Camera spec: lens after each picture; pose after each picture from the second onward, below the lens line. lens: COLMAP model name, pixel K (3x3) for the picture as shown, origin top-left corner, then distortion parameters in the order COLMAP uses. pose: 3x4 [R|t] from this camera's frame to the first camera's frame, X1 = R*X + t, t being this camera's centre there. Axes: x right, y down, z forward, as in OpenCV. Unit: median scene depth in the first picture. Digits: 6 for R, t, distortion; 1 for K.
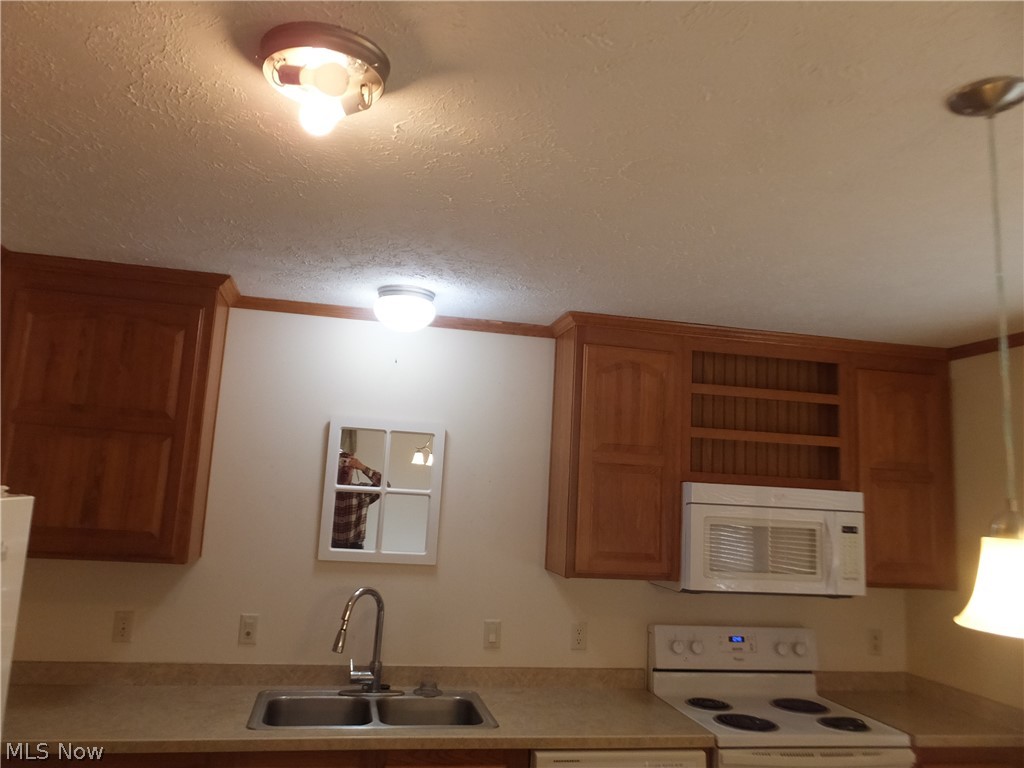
lens RADIAL K [[757.7, 0, 512.0], [0, 757.7, 384.0], [0, 0, 1]] dist [0.002841, 0.036096]
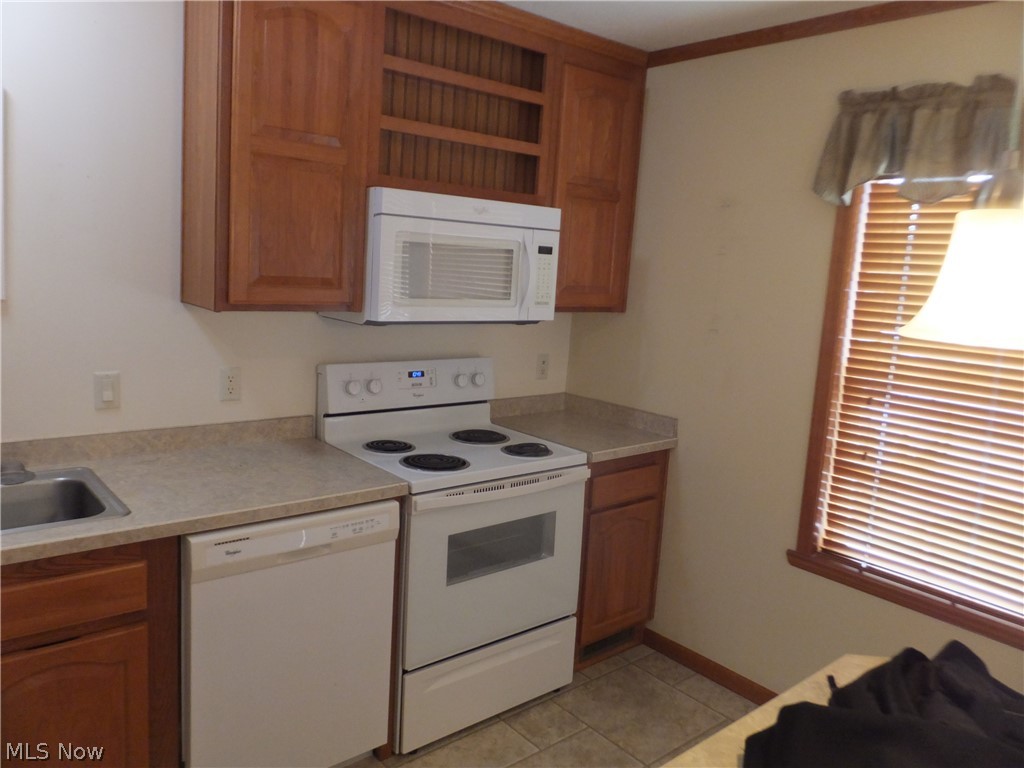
lens RADIAL K [[750.5, 0, 489.6], [0, 750.5, 364.2], [0, 0, 1]] dist [-0.000152, -0.006674]
pose [[0.892131, -0.061624, 0.447554, -0.019554], [-0.078950, 0.954143, 0.288751, 0.069962], [-0.444824, -0.292938, 0.846356, 0.239094]]
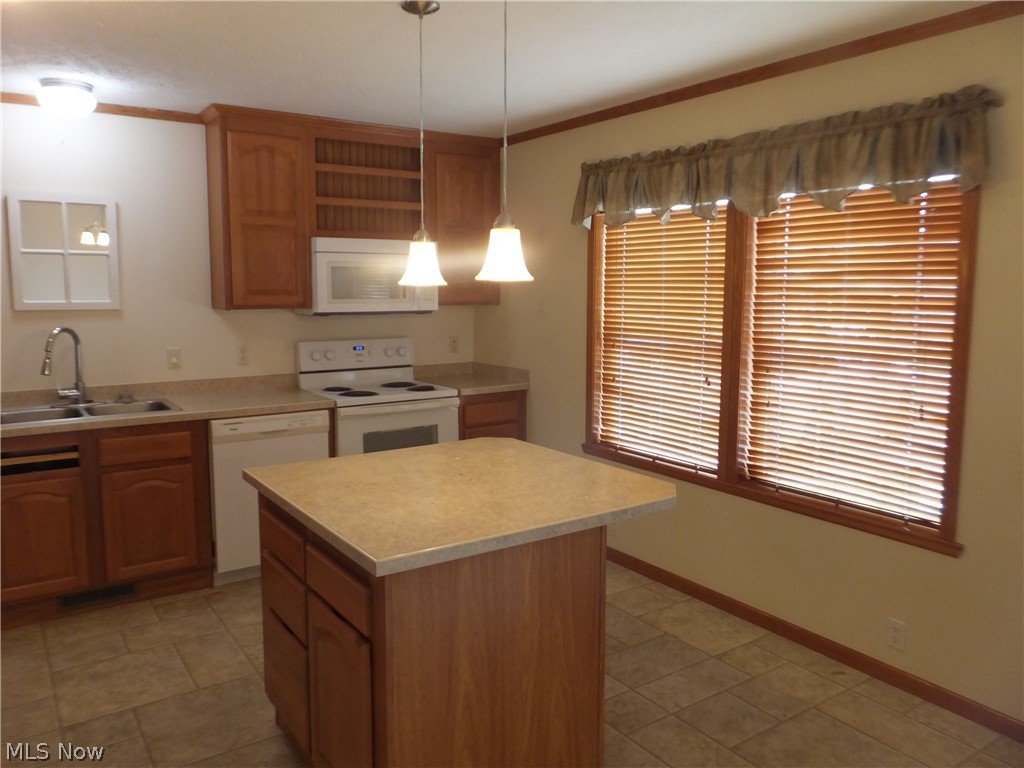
lens RADIAL K [[750.5, 0, 489.6], [0, 750.5, 364.2], [0, 0, 1]] dist [-0.000152, -0.006674]
pose [[0.931819, -0.088218, 0.352037, 0.026596], [-0.006067, 0.966085, 0.258154, -0.001760], [-0.362872, -0.242688, 0.899681, -0.392912]]
